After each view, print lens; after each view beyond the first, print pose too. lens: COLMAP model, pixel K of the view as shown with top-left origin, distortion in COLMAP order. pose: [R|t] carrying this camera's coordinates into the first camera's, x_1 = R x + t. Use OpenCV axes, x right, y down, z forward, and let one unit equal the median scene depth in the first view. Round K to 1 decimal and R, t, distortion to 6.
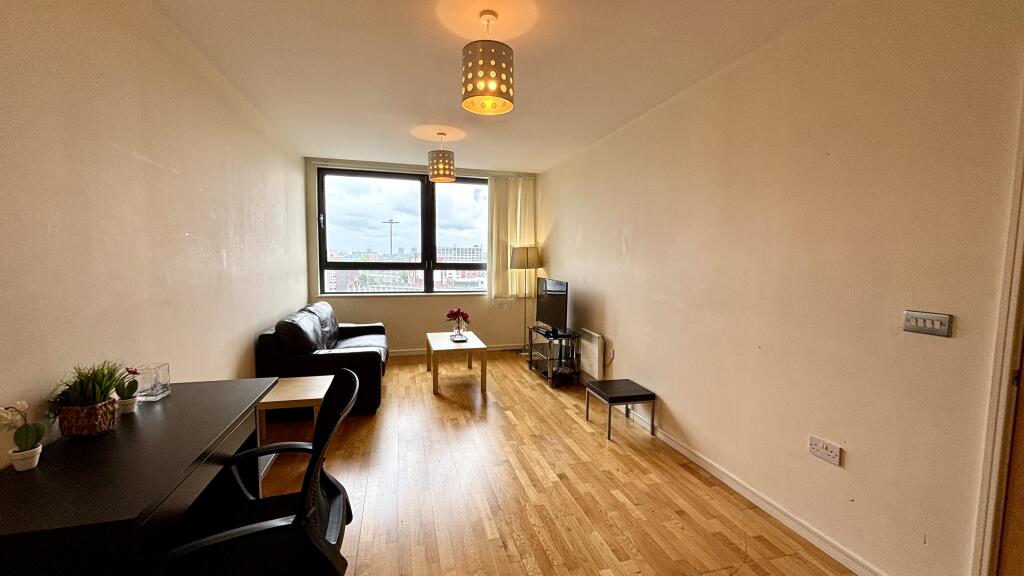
lens RADIAL K [[415.2, 0, 512.0], [0, 415.2, 288.0], [0, 0, 1]] dist [0.000584, -0.000174]
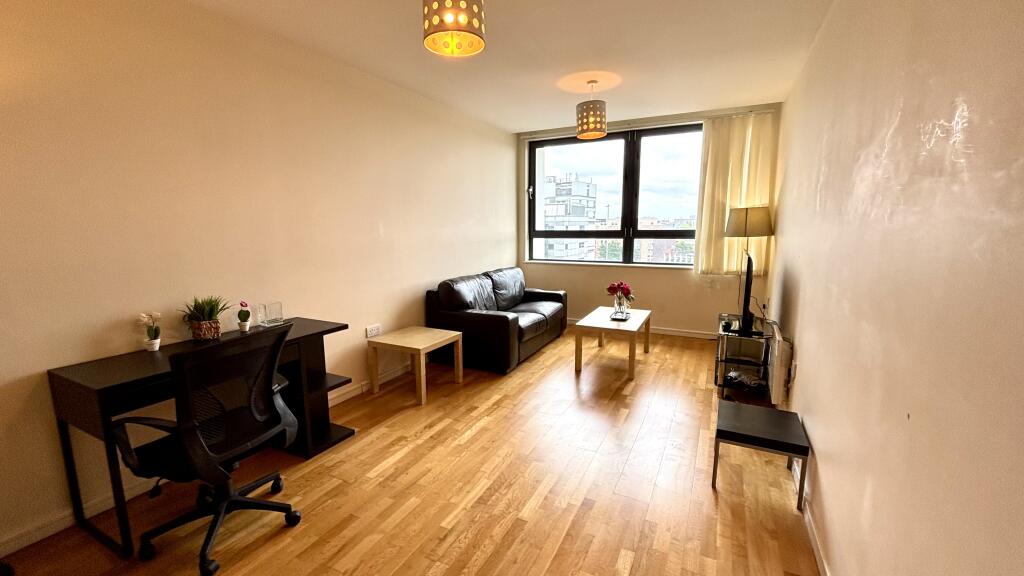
lens RADIAL K [[415.2, 0, 512.0], [0, 415.2, 288.0], [0, 0, 1]] dist [0.000584, -0.000174]
pose [[0.736535, 0.082559, -0.671342, 0.253636], [-0.032256, 0.995681, 0.087056, -0.006815], [0.675630, -0.042464, 0.736017, 0.171548]]
